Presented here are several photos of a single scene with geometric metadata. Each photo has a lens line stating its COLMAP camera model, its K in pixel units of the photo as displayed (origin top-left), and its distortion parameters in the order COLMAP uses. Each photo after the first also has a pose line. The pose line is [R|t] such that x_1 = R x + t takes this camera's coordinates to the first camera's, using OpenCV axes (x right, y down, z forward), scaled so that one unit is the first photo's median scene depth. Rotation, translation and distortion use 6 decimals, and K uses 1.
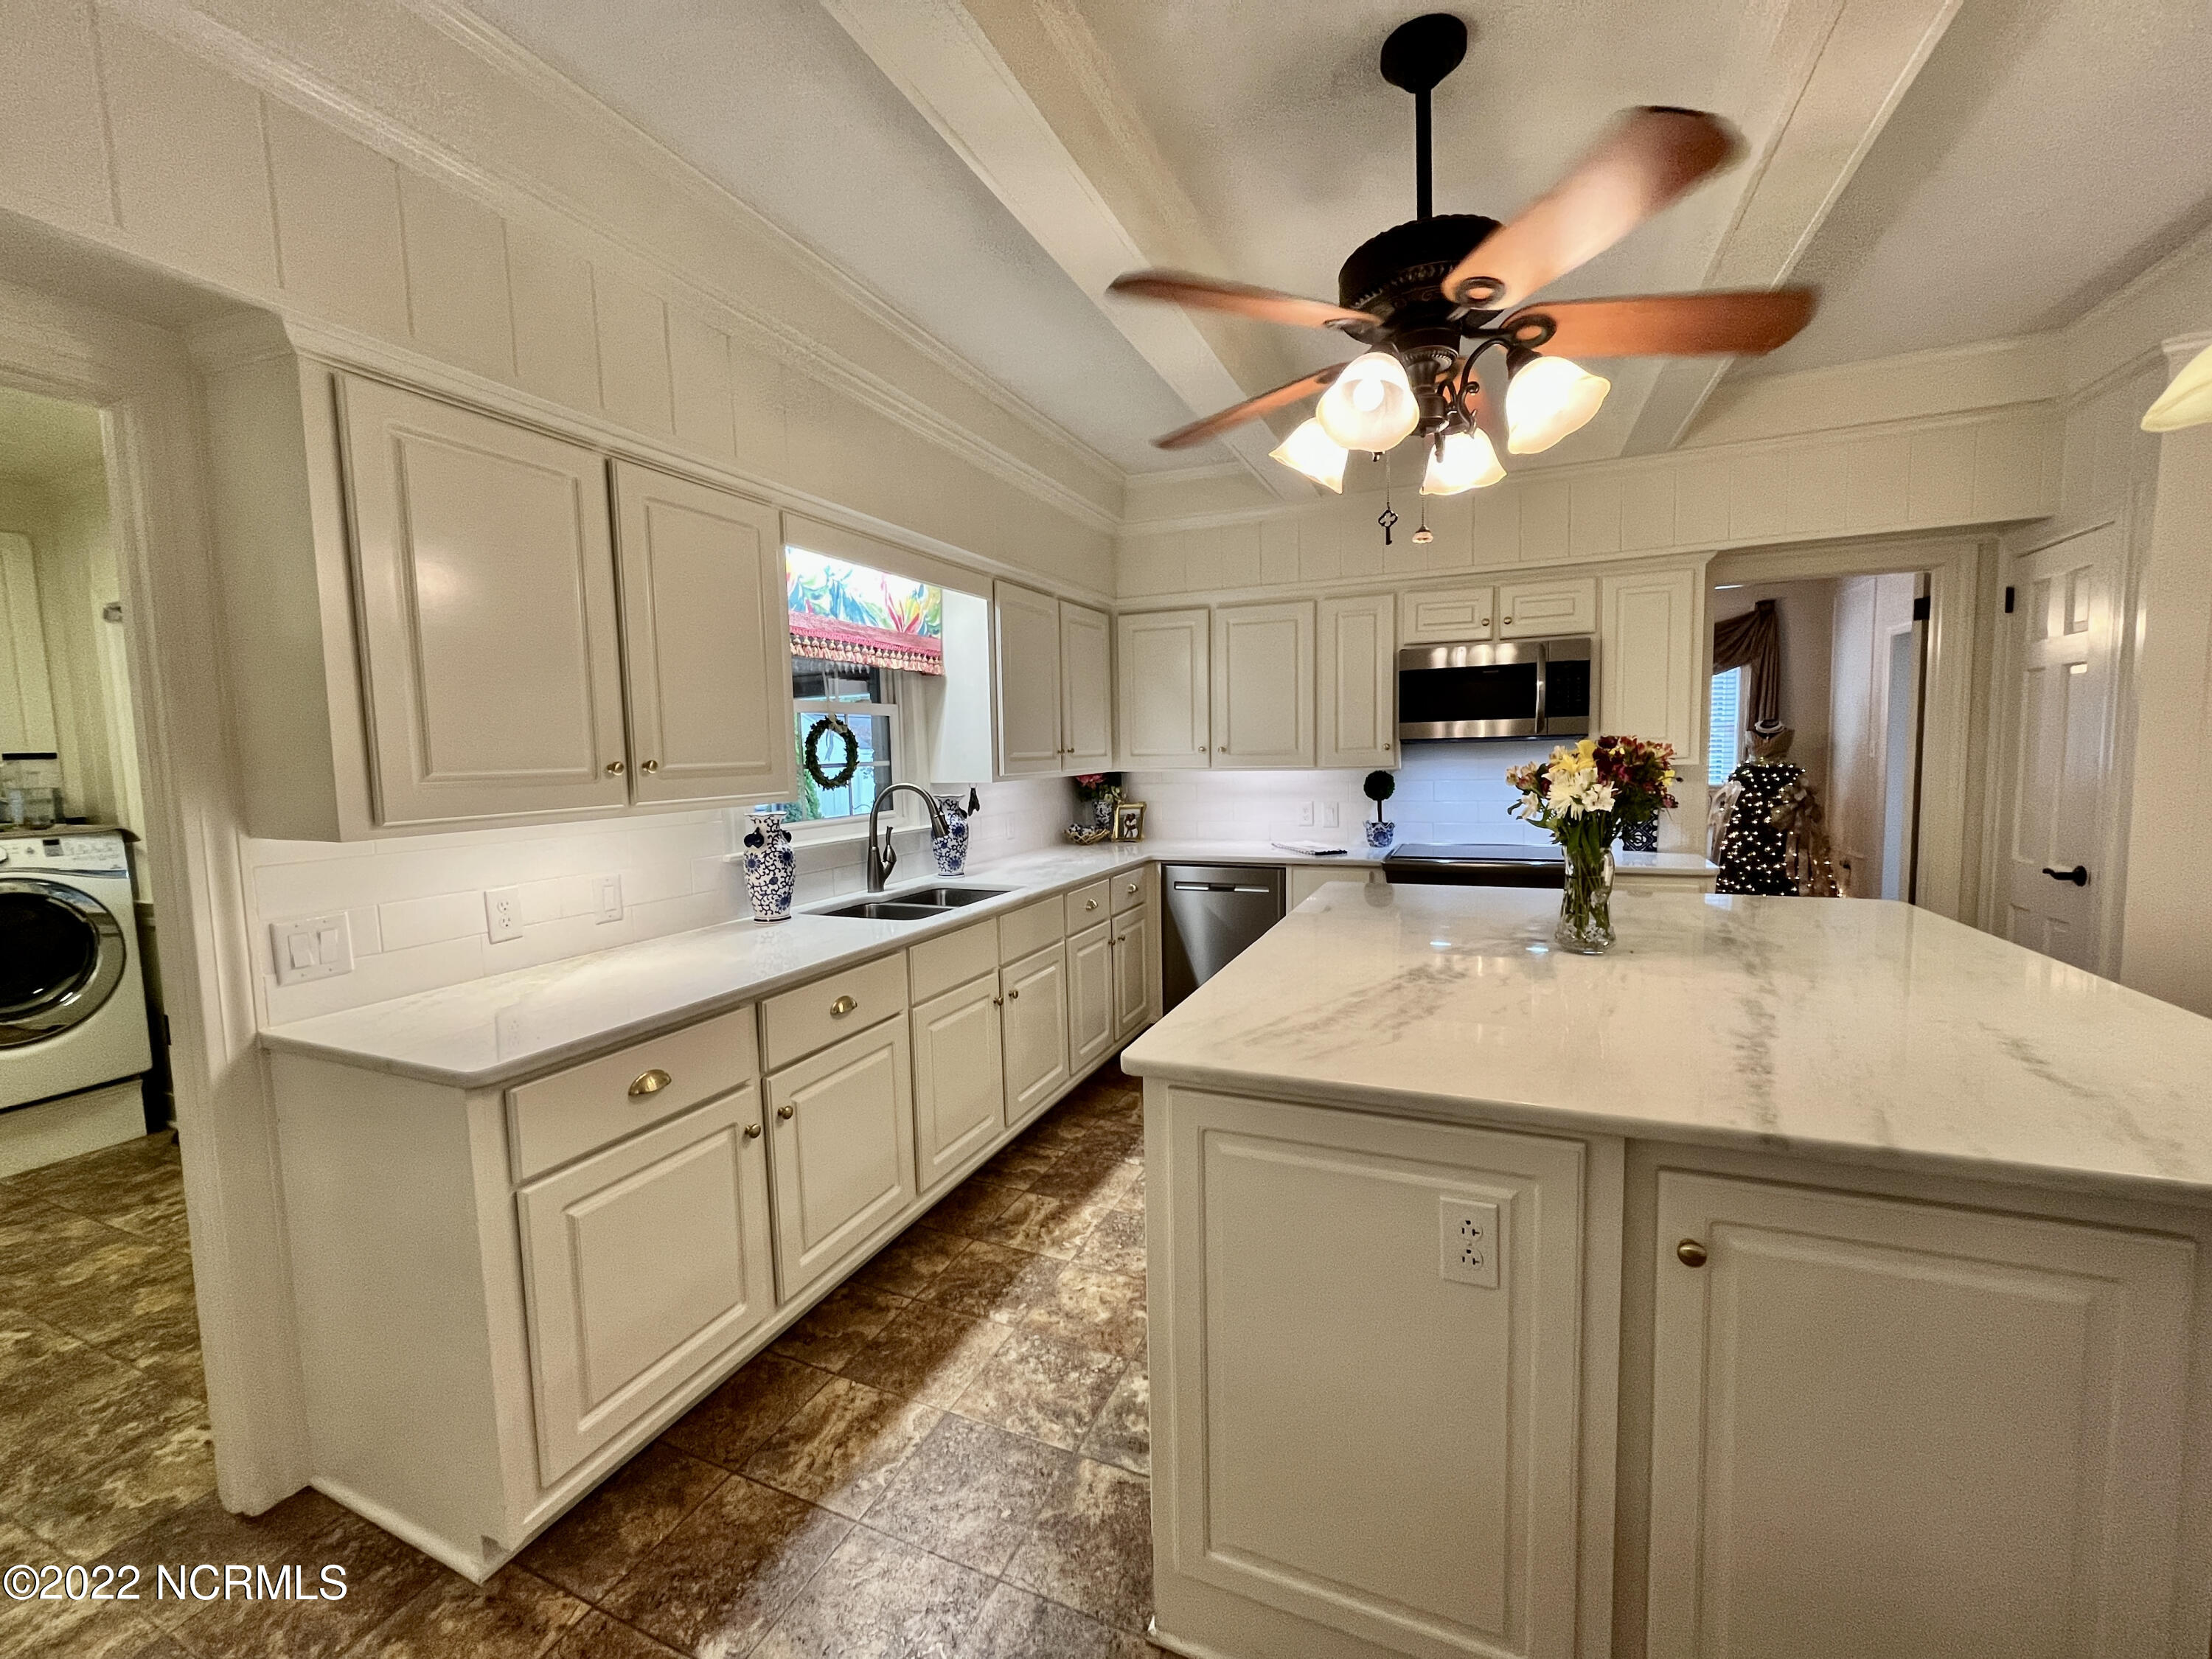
lens RADIAL K [[898.9, 0, 1102.0], [0, 898.9, 826.4], [0, 0, 1]] dist [-0.003694, 0.000108]
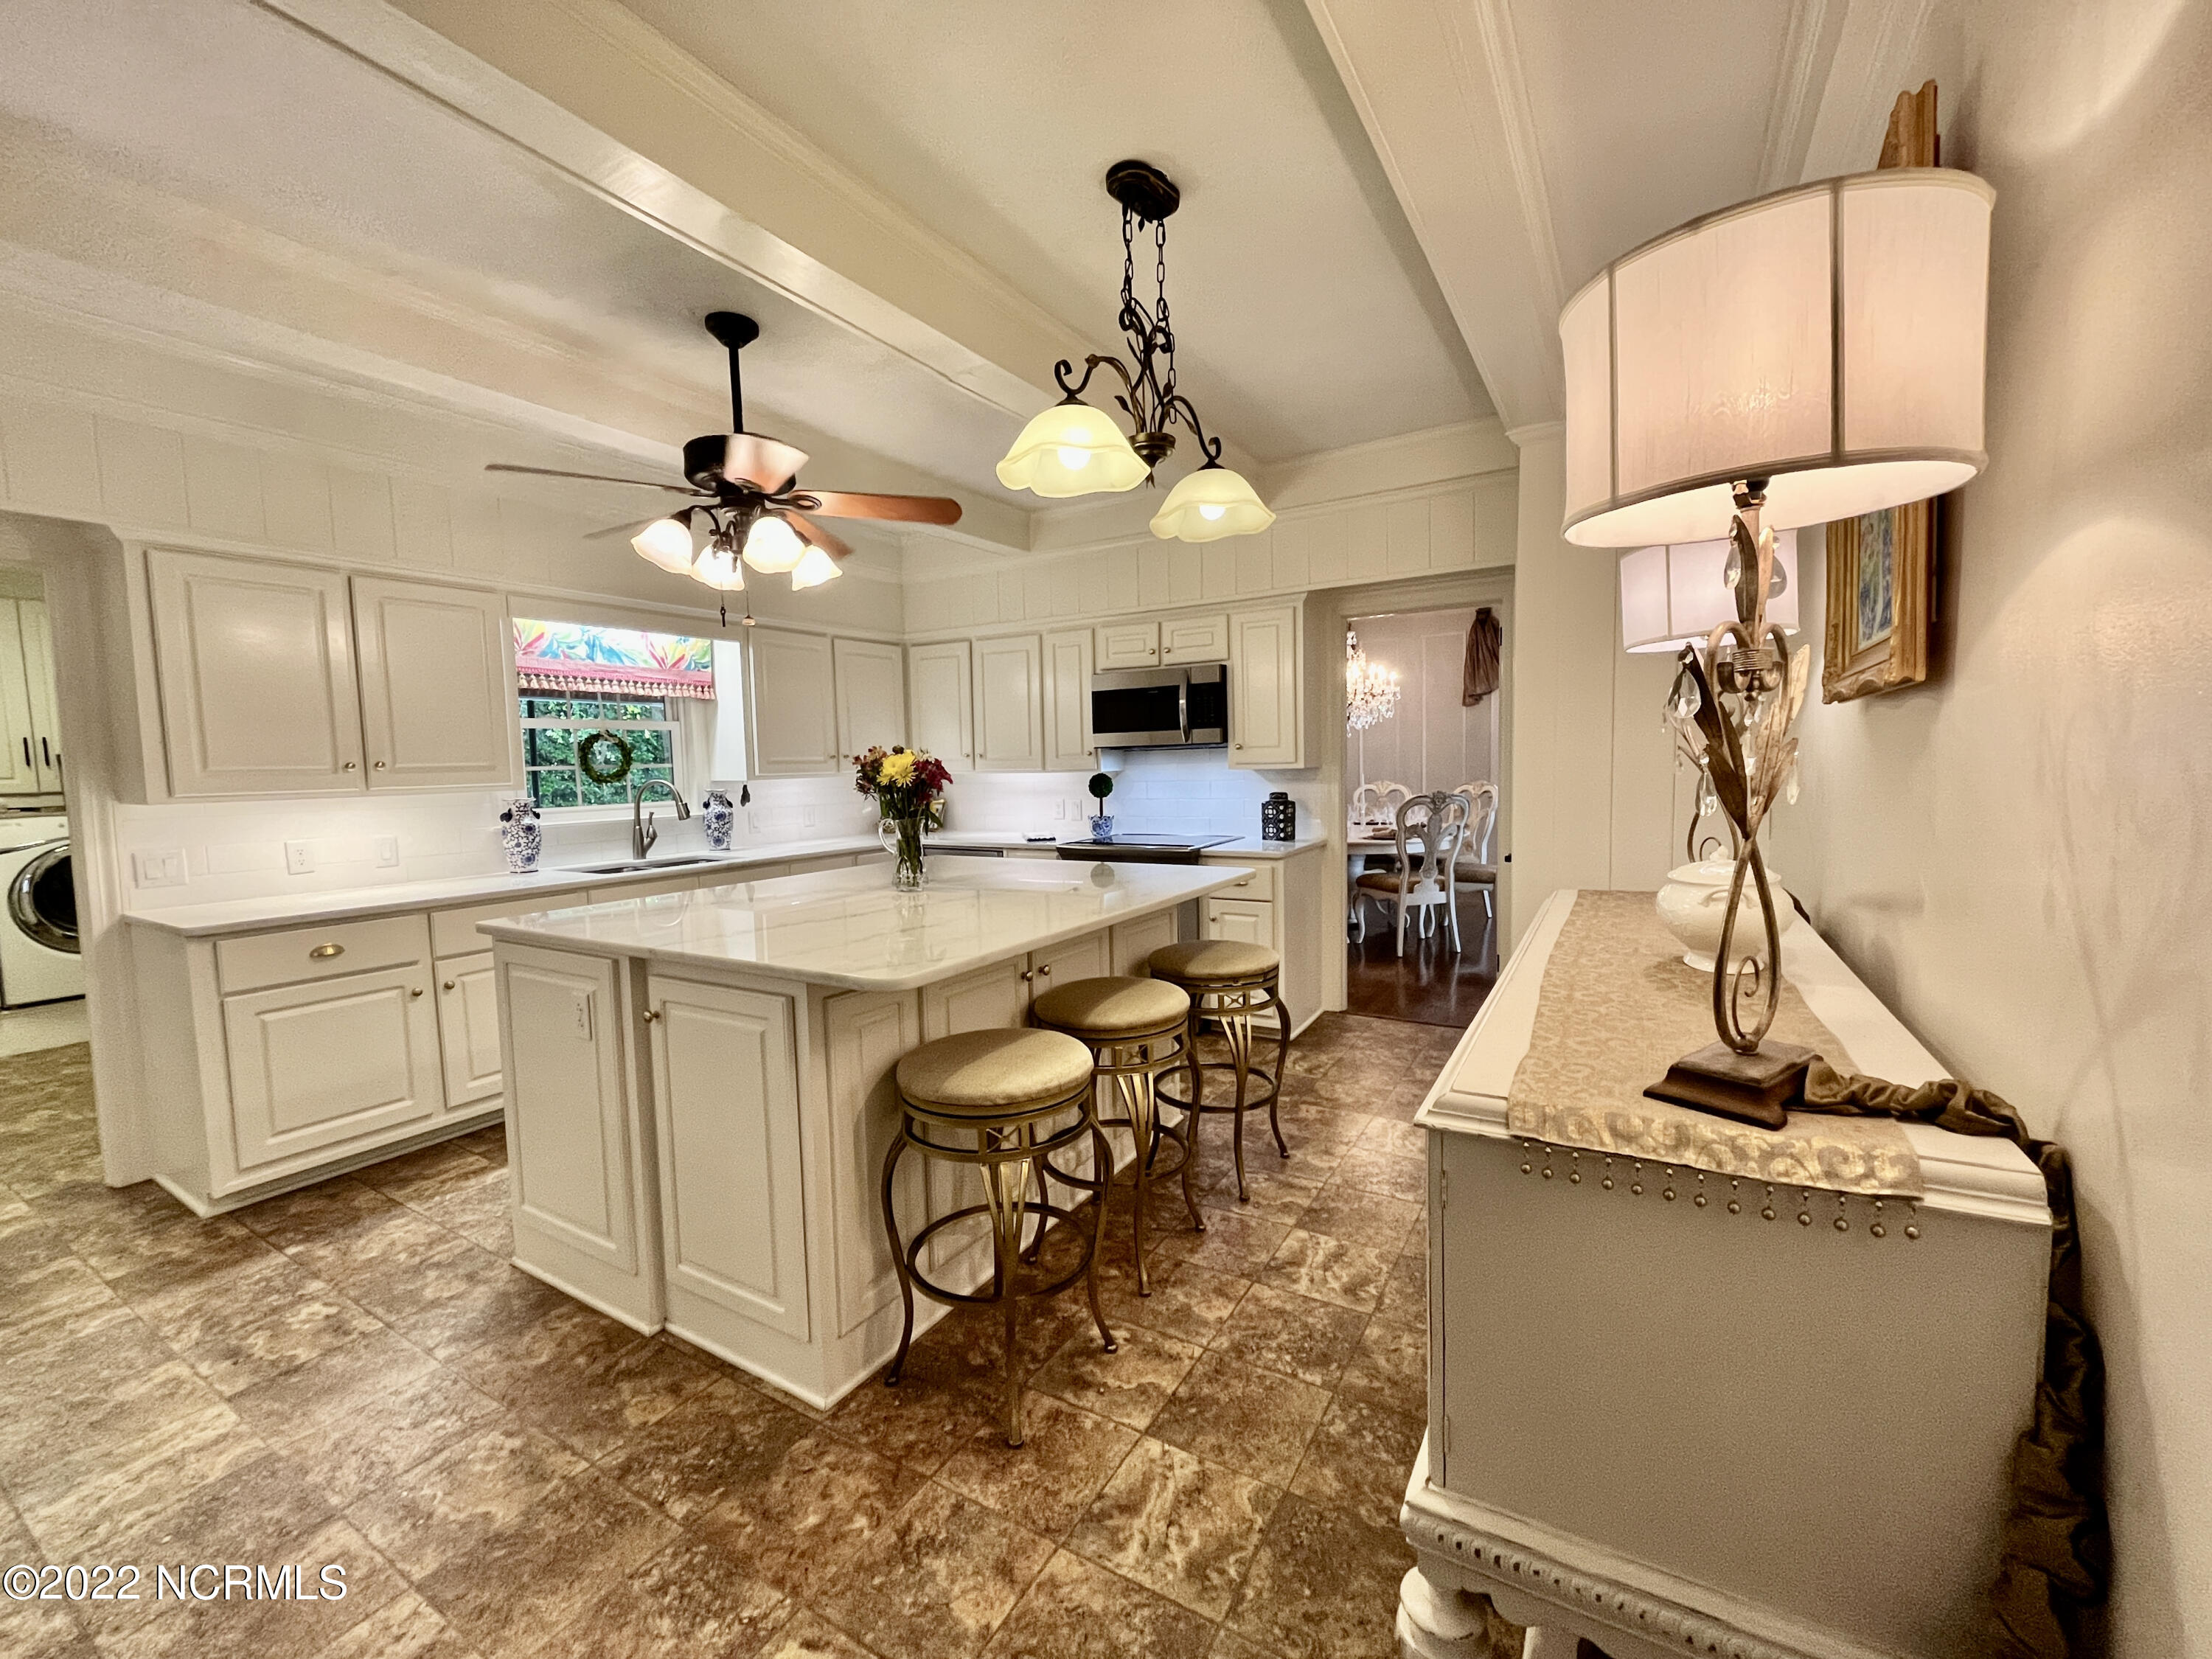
lens RADIAL K [[898.9, 0, 1099.1], [0, 898.9, 823.5], [0, 0, 1]] dist [-0.003694, 0.000108]
pose [[0.990877, 0.012375, -0.134202, 0.623119], [-0.013730, 0.999864, -0.009171, 0.021582], [0.134070, 0.010930, 0.990912, -0.258256]]
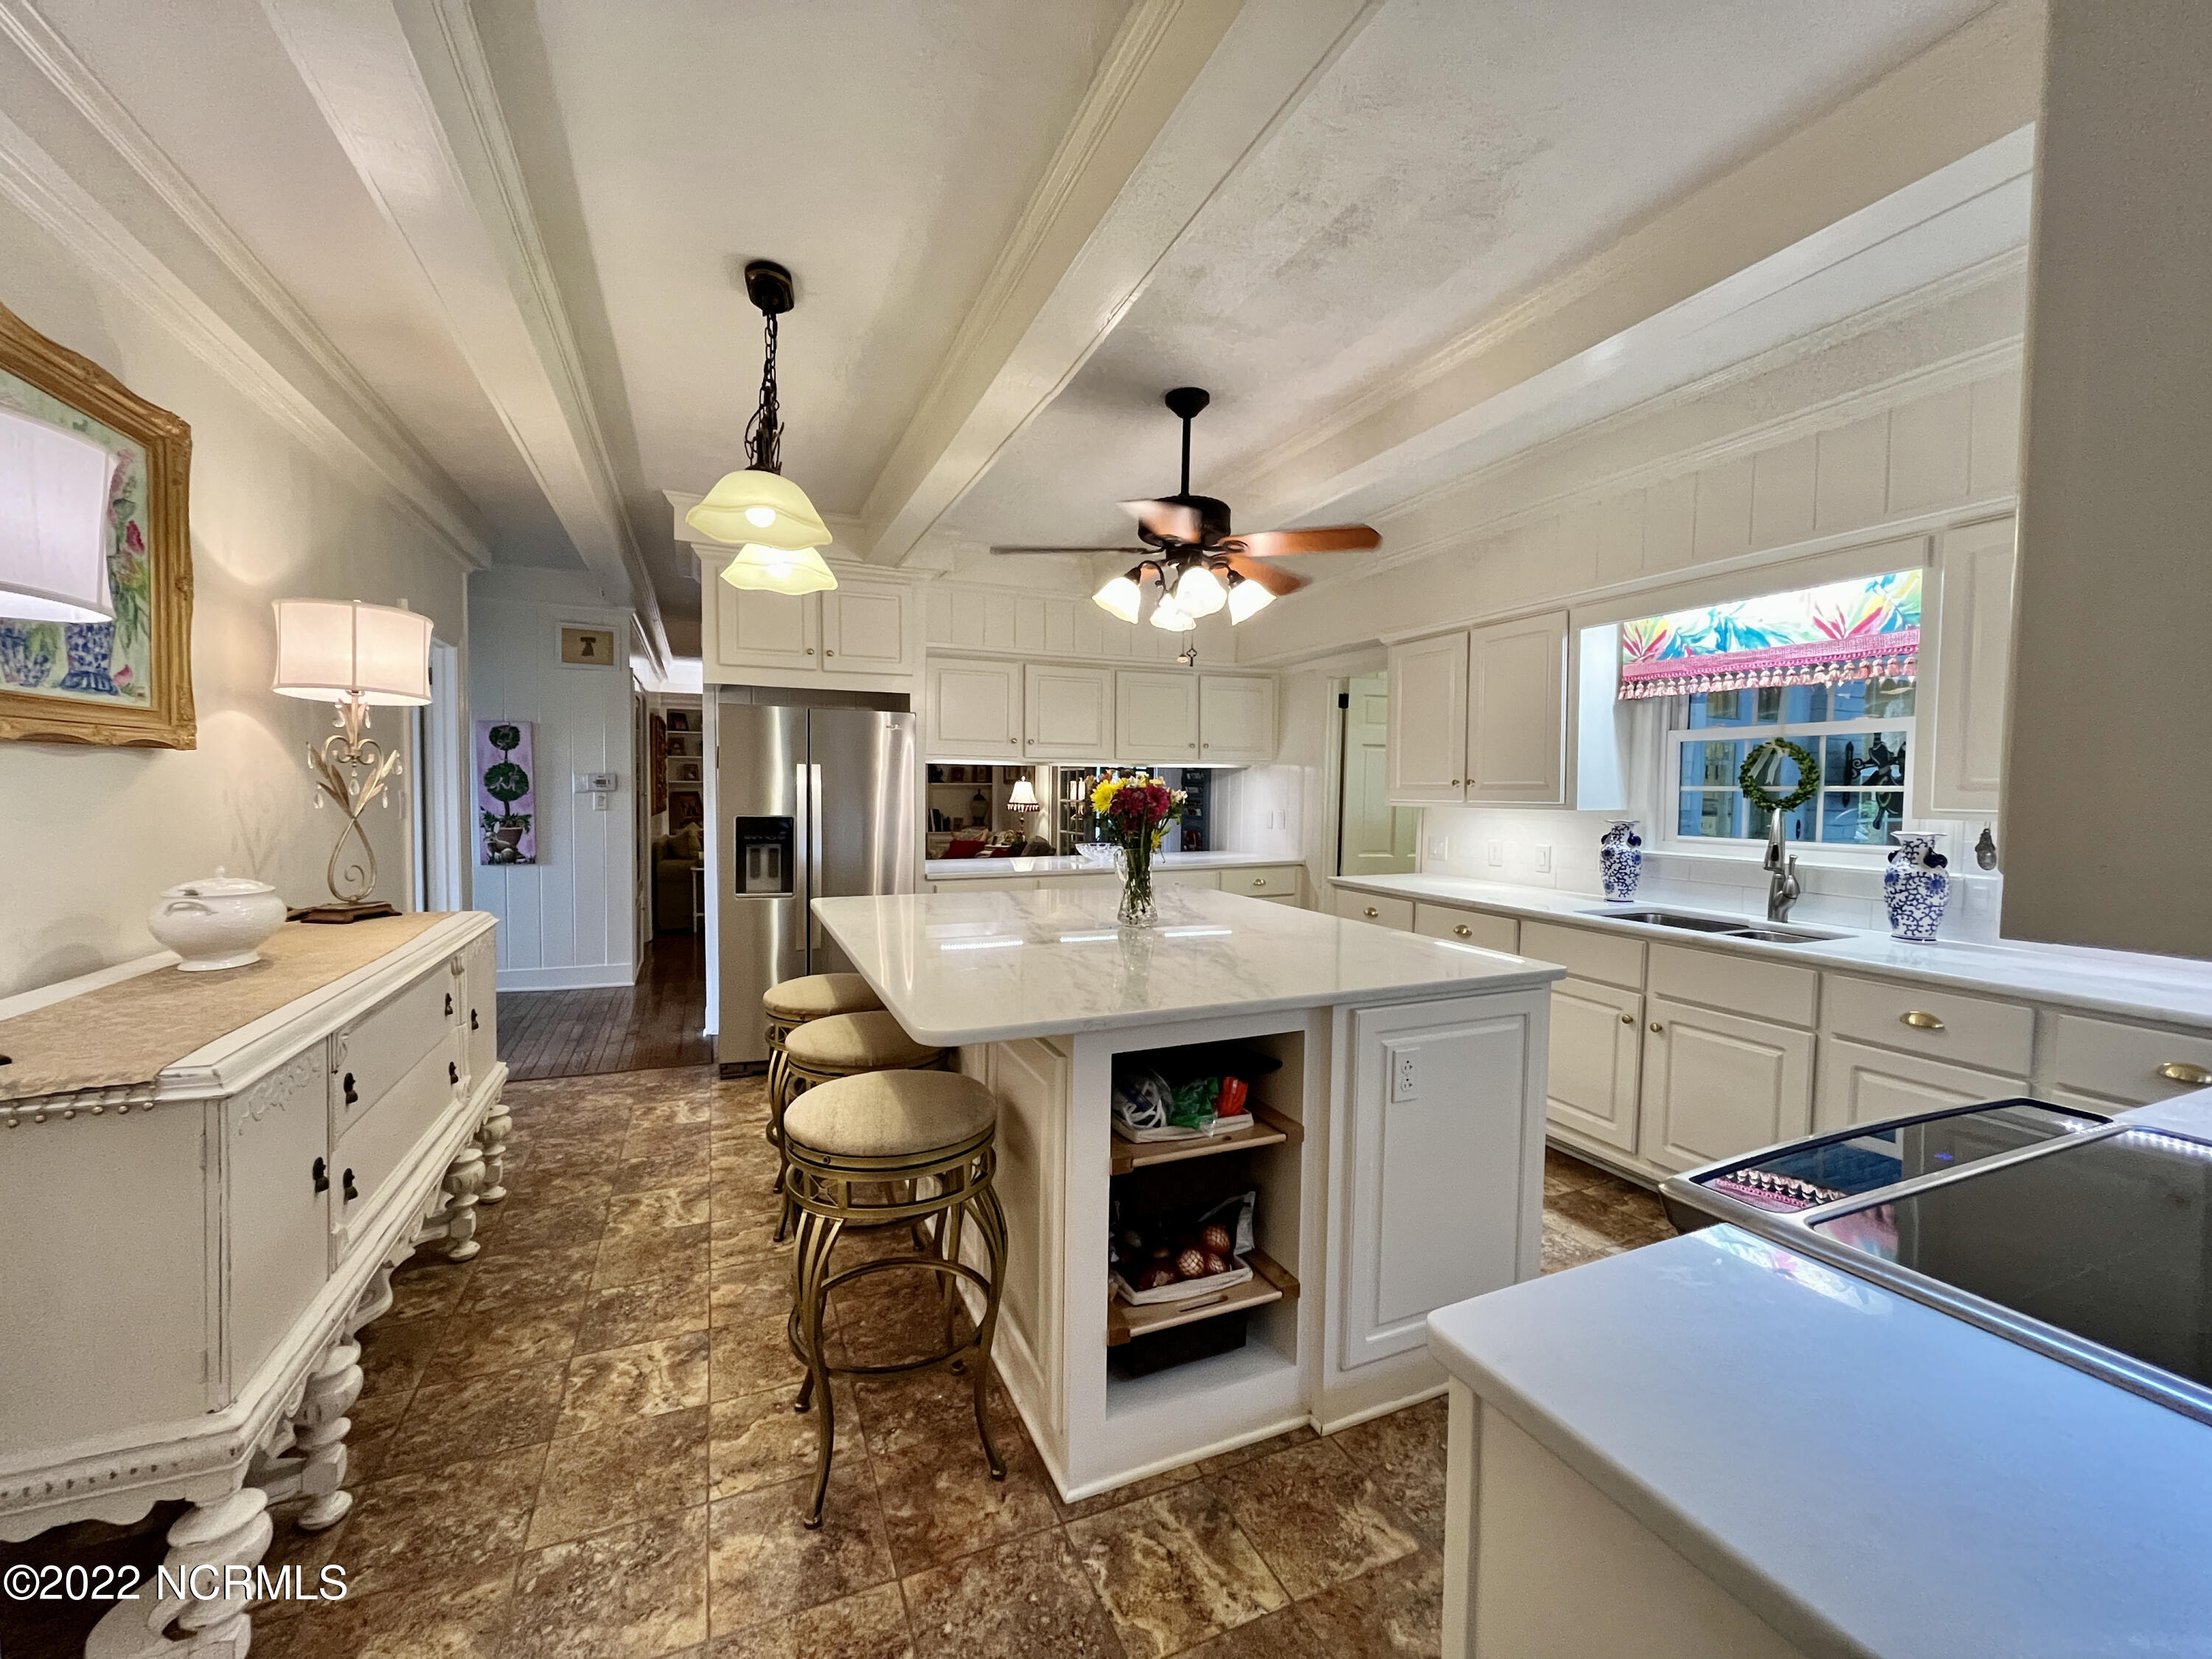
lens RADIAL K [[898.9, 0, 1105.9], [0, 898.9, 832.4], [0, 0, 1]] dist [-0.003694, 0.000108]
pose [[-0.680941, 0.056111, -0.730186, 0.928933], [-0.052849, 0.990696, 0.125415, -0.102846], [0.730429, 0.123990, -0.671640, 1.108552]]
